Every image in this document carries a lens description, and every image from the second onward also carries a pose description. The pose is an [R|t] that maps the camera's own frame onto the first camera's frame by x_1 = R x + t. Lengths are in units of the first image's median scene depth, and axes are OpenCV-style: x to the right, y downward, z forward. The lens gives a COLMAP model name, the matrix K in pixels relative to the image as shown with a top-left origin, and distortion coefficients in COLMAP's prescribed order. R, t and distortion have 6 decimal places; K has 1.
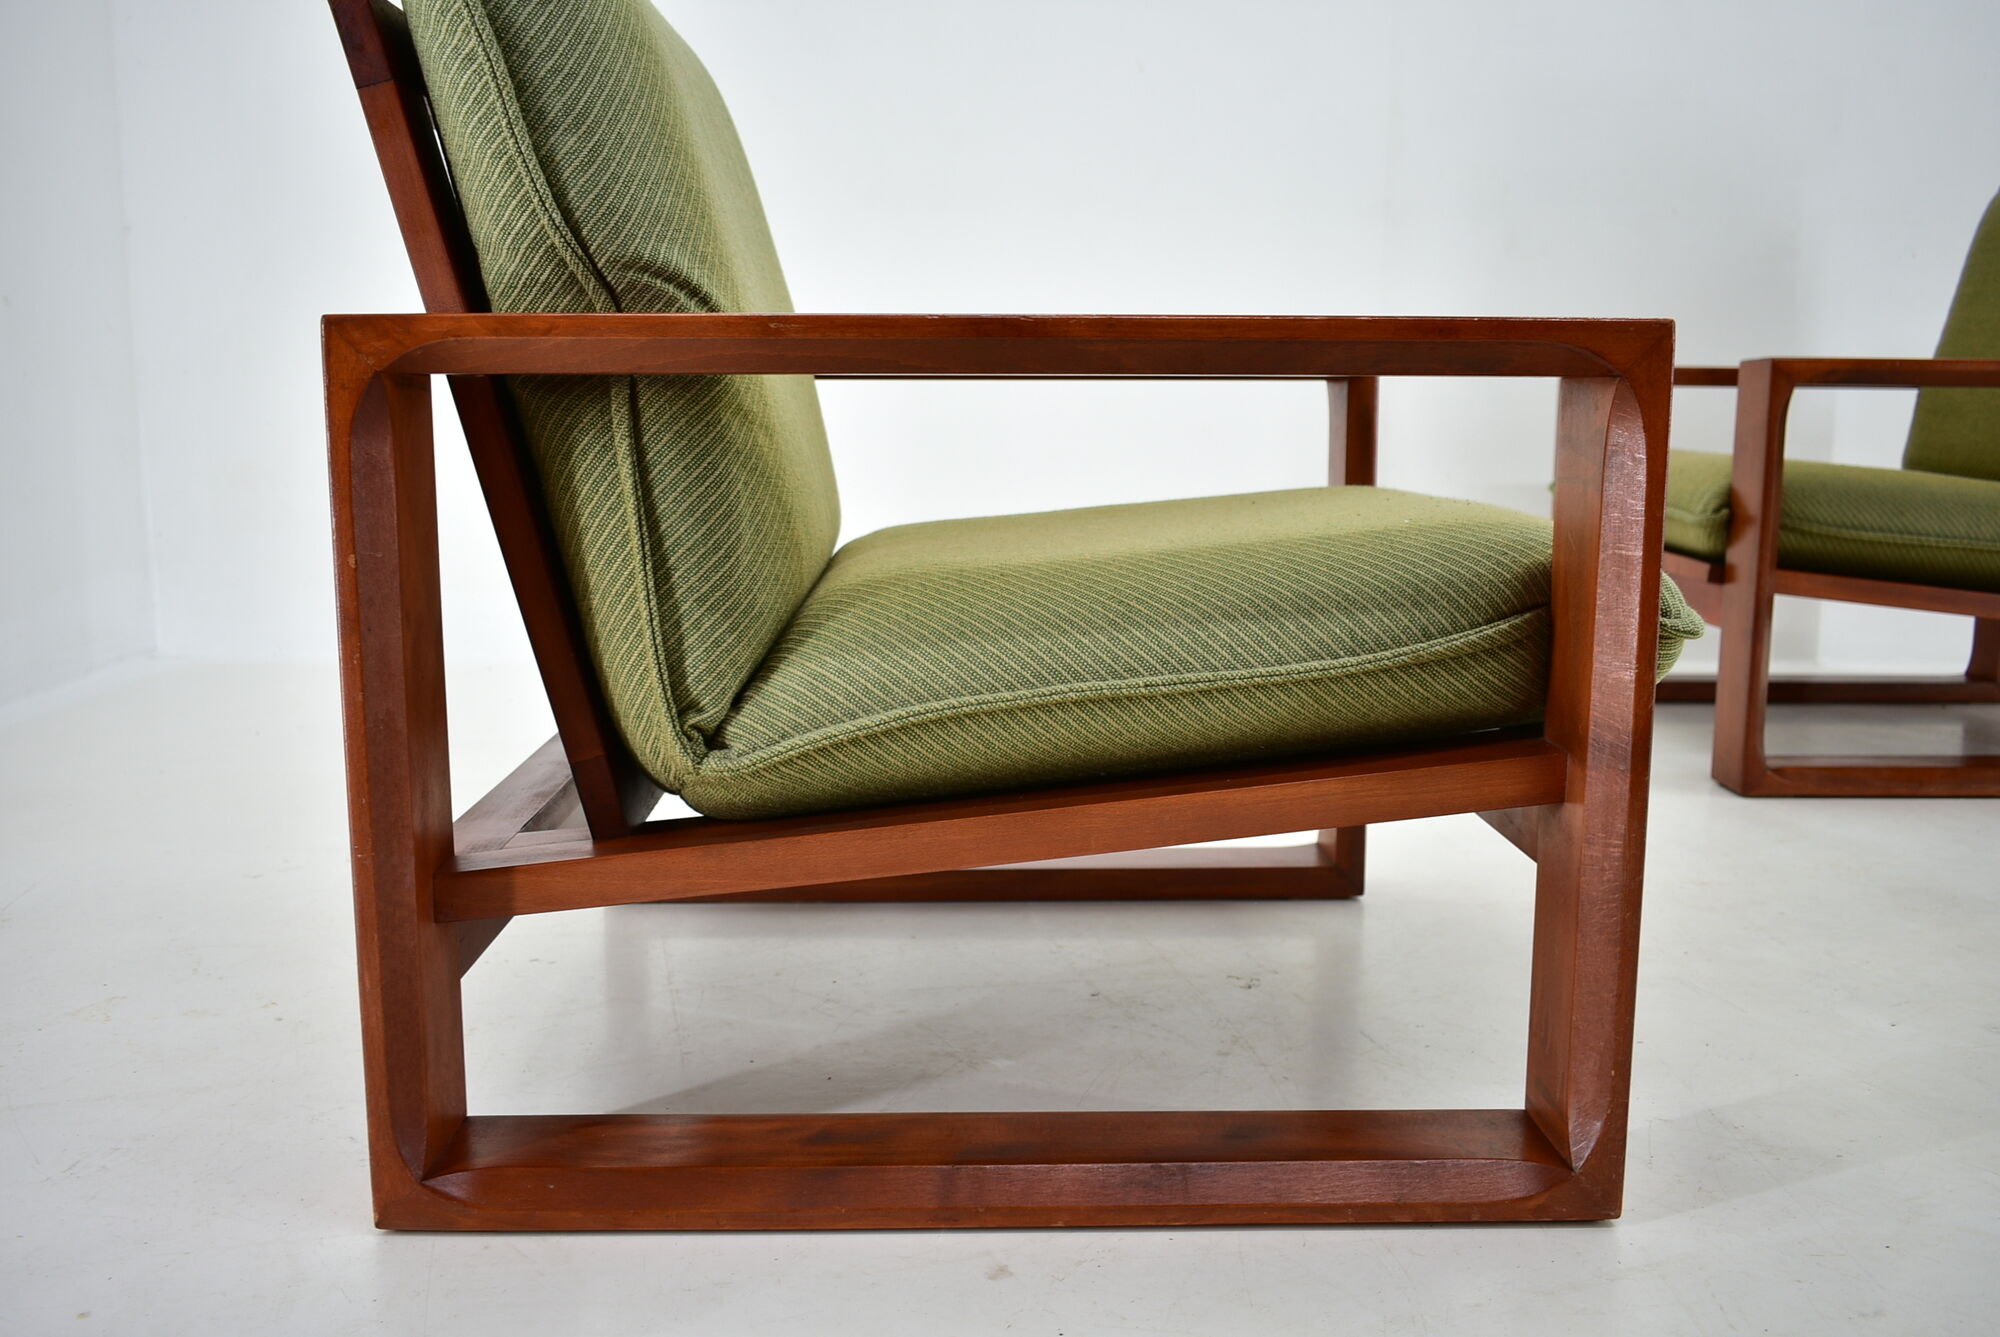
lens RADIAL K [[1719.5, 0, 1000.0], [0, 1719.5, 668.5], [0, 0, 1]] dist [-0.025463, 0.010337]
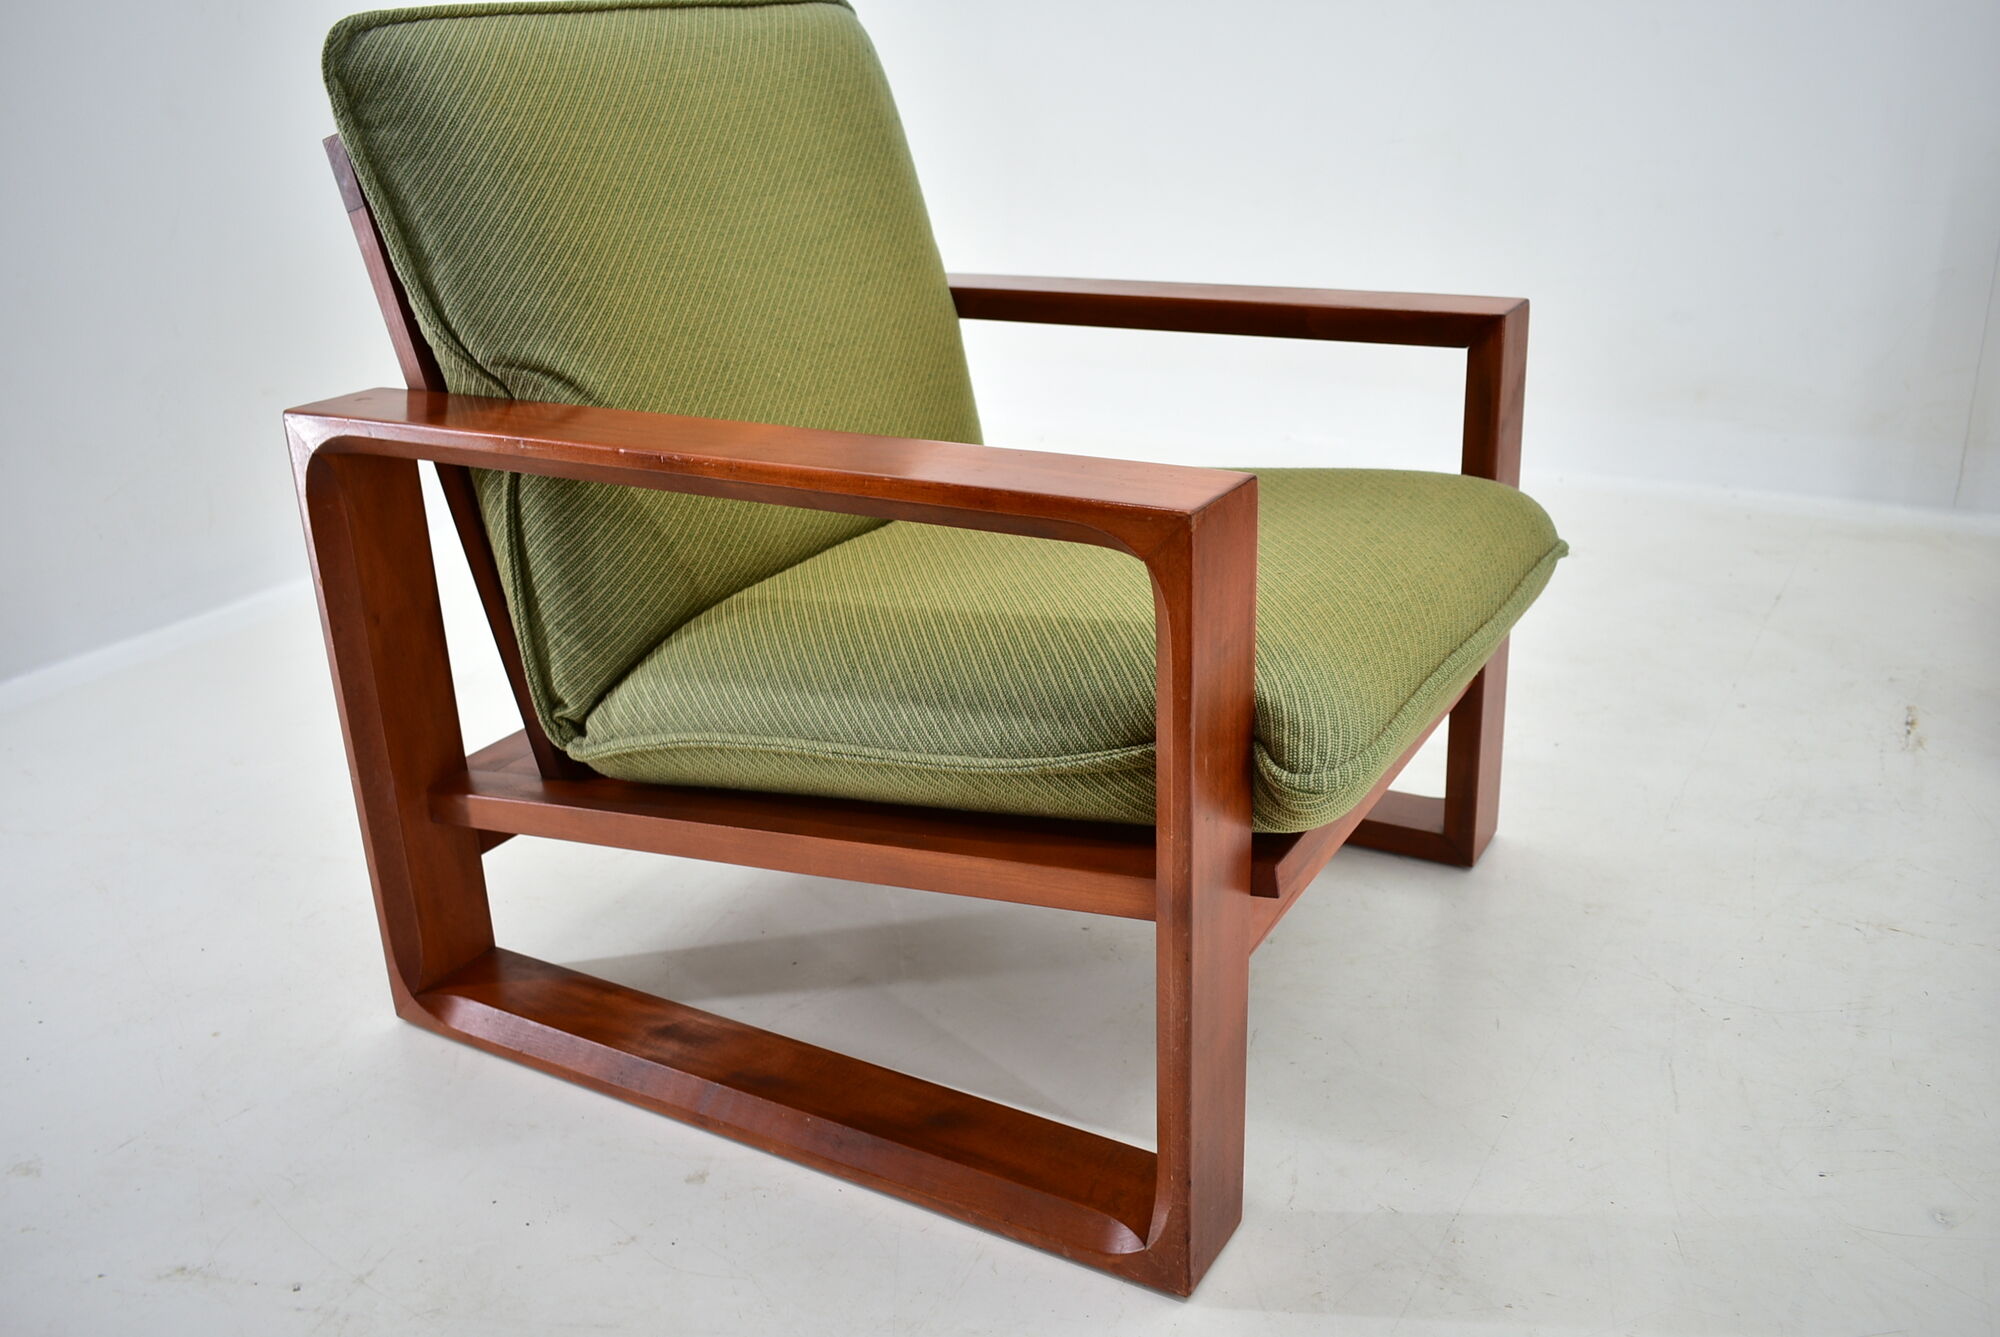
lens RADIAL K [[1719.5, 0, 1000.0], [0, 1719.5, 668.5], [0, 0, 1]] dist [-0.025463, 0.010337]
pose [[0.853286, 0.154613, -0.497993, 0.738477], [-0.043993, 0.972971, 0.226700, -0.308499], [0.519584, -0.171532, 0.837024, 0.095352]]
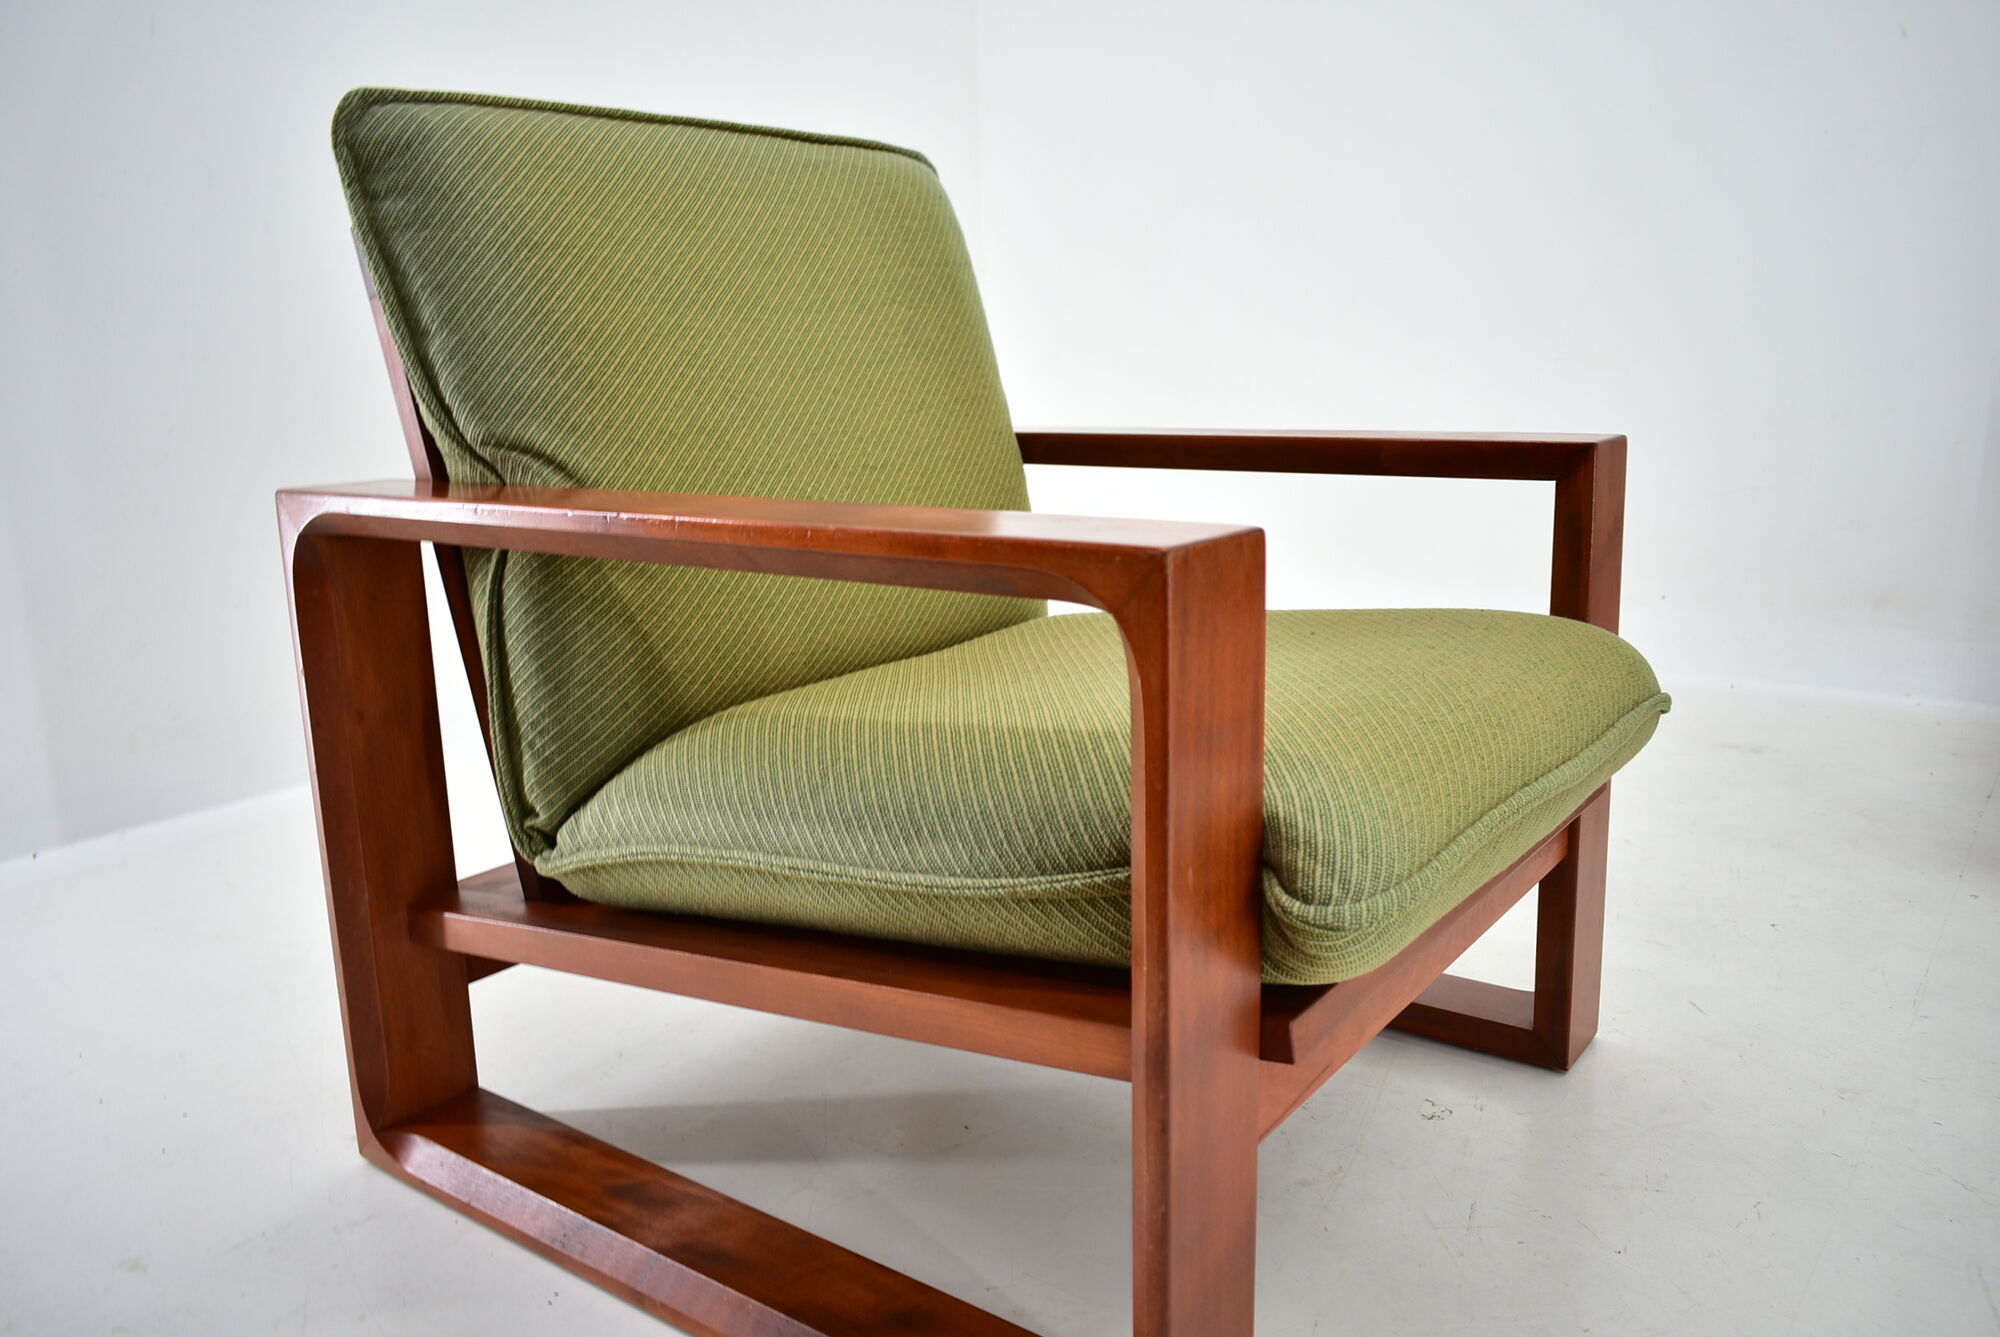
lens RADIAL K [[1512.7, 0, 989.1], [0, 1512.7, 667.9], [0, 0, 1]] dist [-0.006913, -0.004493]
pose [[0.784522, 0.109173, -0.610415, 0.695976], [-0.070509, 0.993701, 0.087104, -0.189141], [0.616079, -0.025296, 0.787278, 0.370640]]
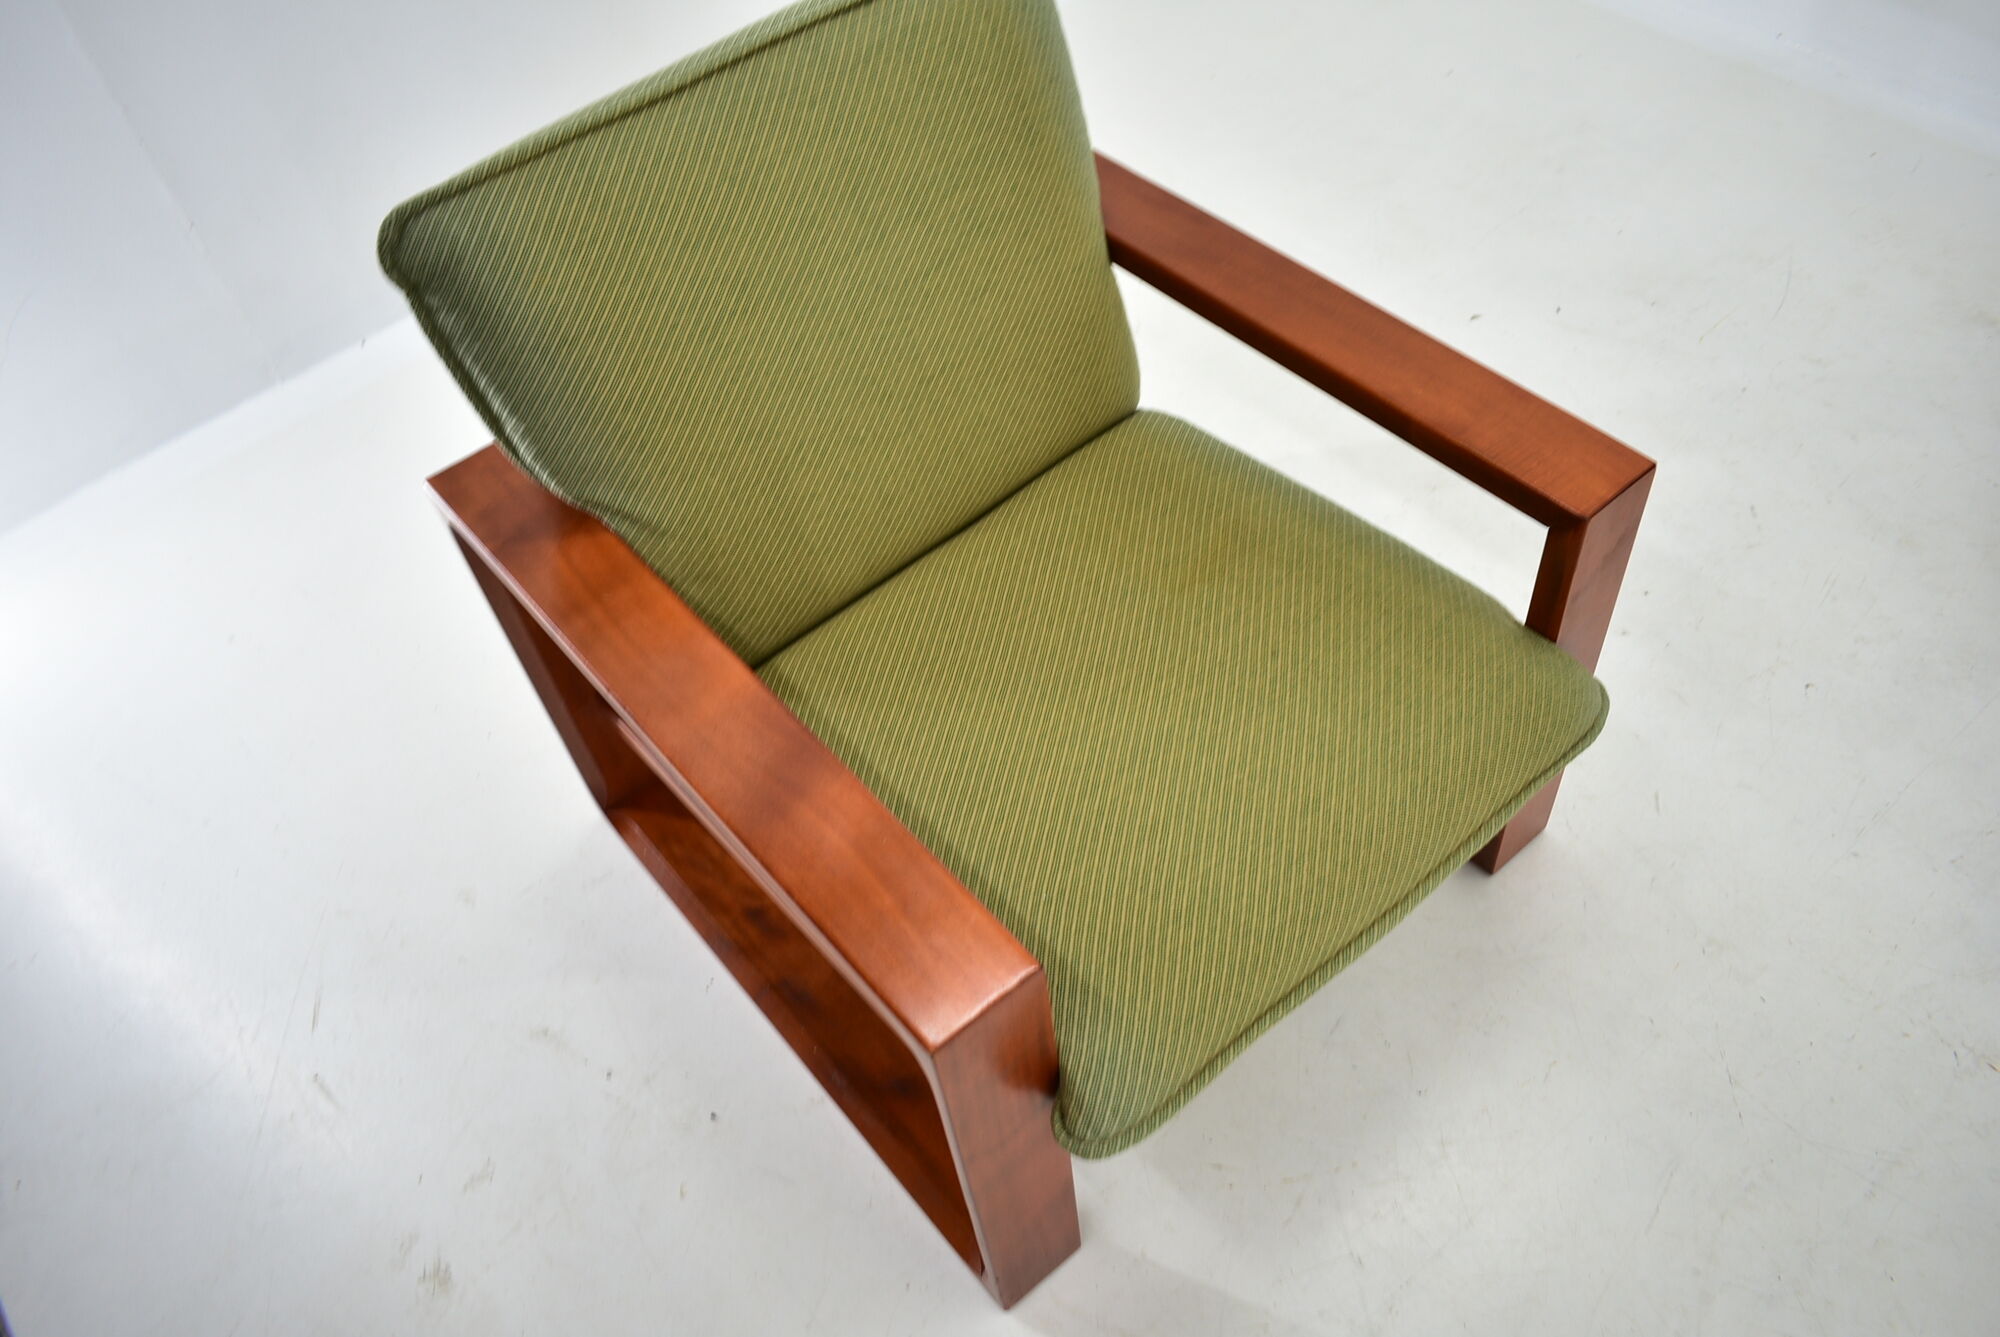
lens RADIAL K [[1534.6, 0, 1000.0], [0, 1534.6, 668.5], [0, 0, 1]] dist [-0.015673, 0.003641]
pose [[0.619205, 0.567422, -0.542787, 0.762361], [-0.030510, 0.708110, 0.705443, -1.017624], [0.784637, -0.420253, 0.455777, 0.619922]]
